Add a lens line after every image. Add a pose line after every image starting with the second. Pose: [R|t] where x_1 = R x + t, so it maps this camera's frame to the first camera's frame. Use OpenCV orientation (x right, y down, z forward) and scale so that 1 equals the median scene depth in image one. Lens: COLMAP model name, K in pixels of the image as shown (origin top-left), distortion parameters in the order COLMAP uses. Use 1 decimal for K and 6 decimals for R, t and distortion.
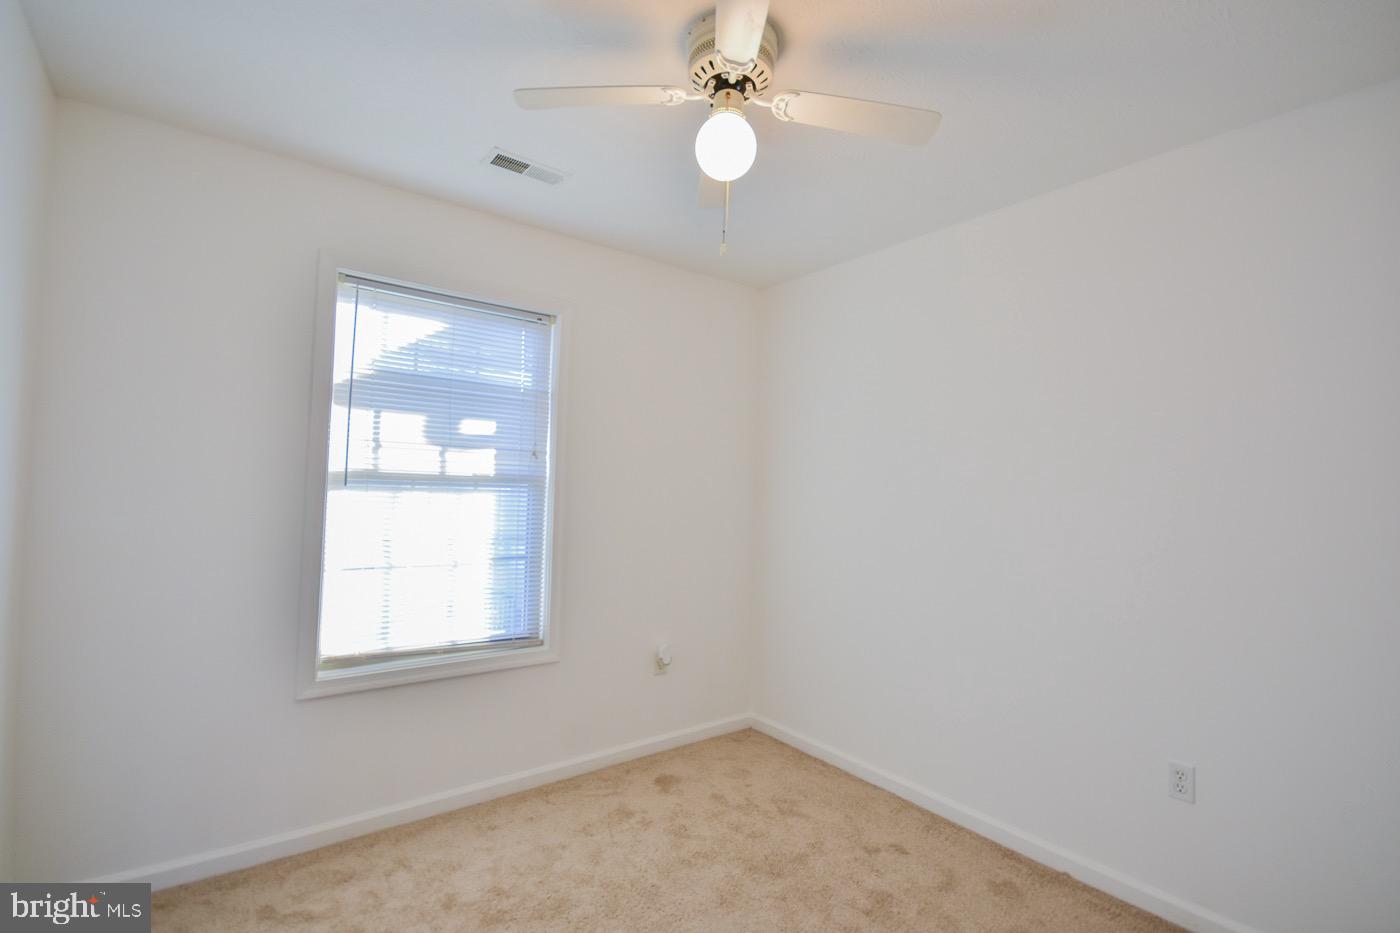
lens RADIAL K [[621.8, 0, 695.2], [0, 621.8, 467.9], [0, 0, 1]] dist [0.002535, -0.008023]
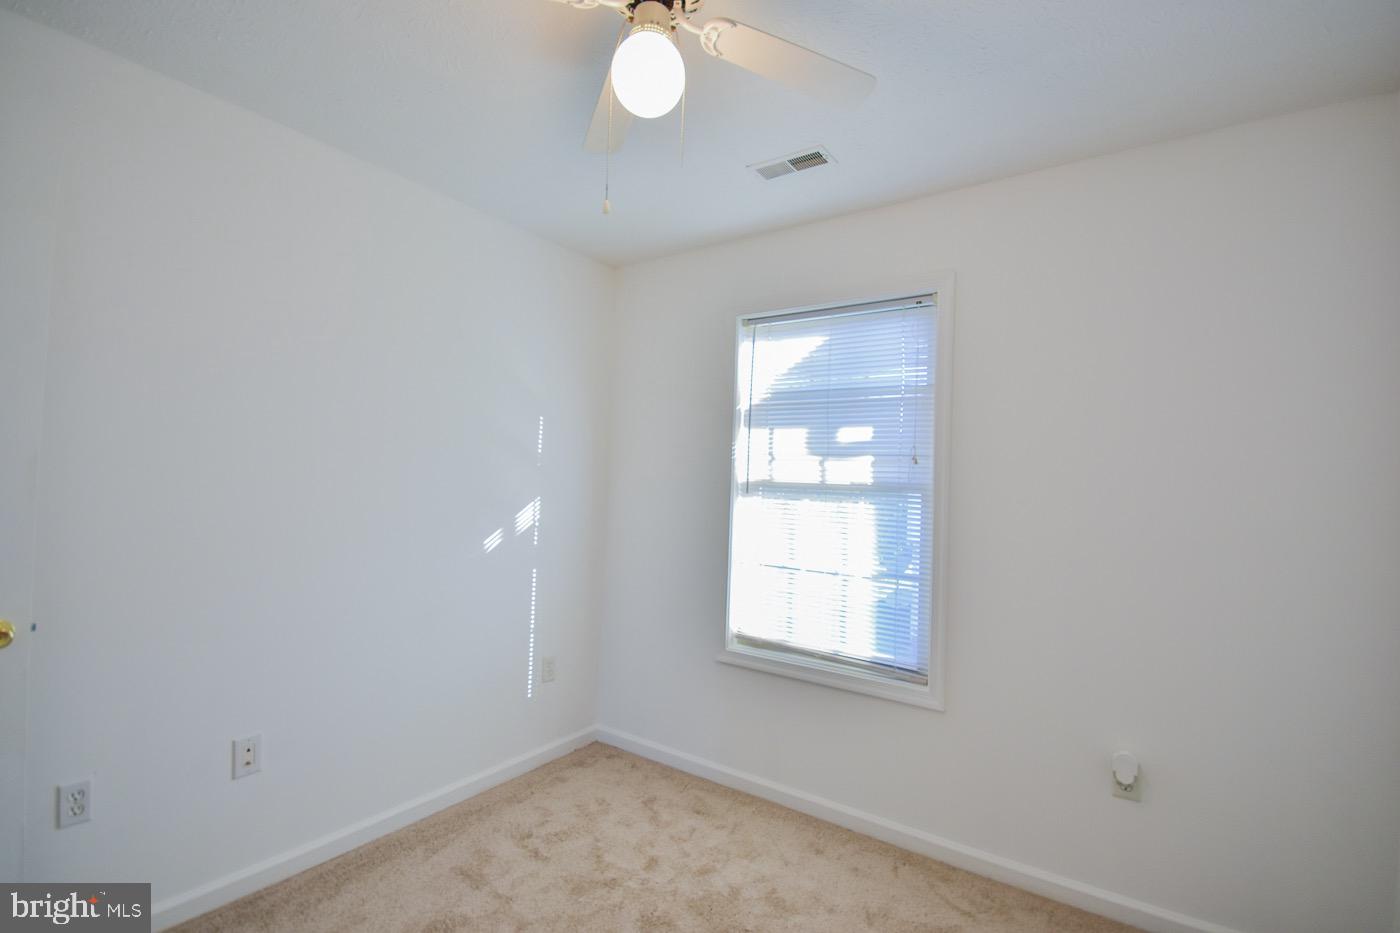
lens RADIAL K [[621.8, 0, 695.2], [0, 621.8, 467.9], [0, 0, 1]] dist [0.002535, -0.008023]
pose [[0.321405, -0.038838, -0.946145, 0.498204], [0.010066, 0.999242, -0.037598, 0.021552], [0.946888, 0.002561, 0.321552, 0.472375]]
